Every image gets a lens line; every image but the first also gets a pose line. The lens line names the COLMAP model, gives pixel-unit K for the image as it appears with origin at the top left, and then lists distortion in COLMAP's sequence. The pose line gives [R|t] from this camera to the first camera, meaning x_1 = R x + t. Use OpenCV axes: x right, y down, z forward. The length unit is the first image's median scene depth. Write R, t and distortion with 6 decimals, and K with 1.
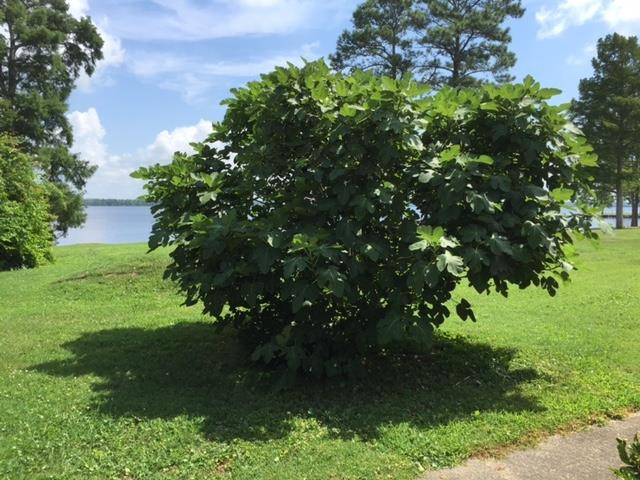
lens RADIAL K [[541.1, 0, 319.3], [0, 541.1, 235.6], [0, 0, 1]] dist [0.061394, -0.087718]
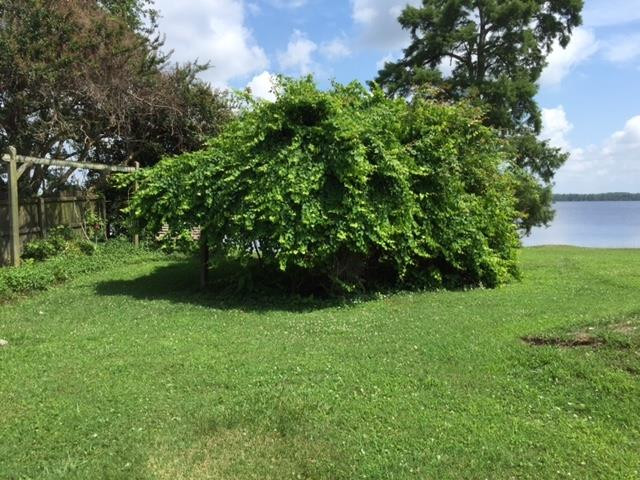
lens RADIAL K [[541.1, 0, 319.3], [0, 541.1, 235.6], [0, 0, 1]] dist [0.061394, -0.087718]
pose [[0.699891, 0.034697, -0.713406, -0.073690], [-0.029160, 0.999375, 0.019998, -0.006559], [0.713654, 0.006806, 0.700465, 0.140814]]
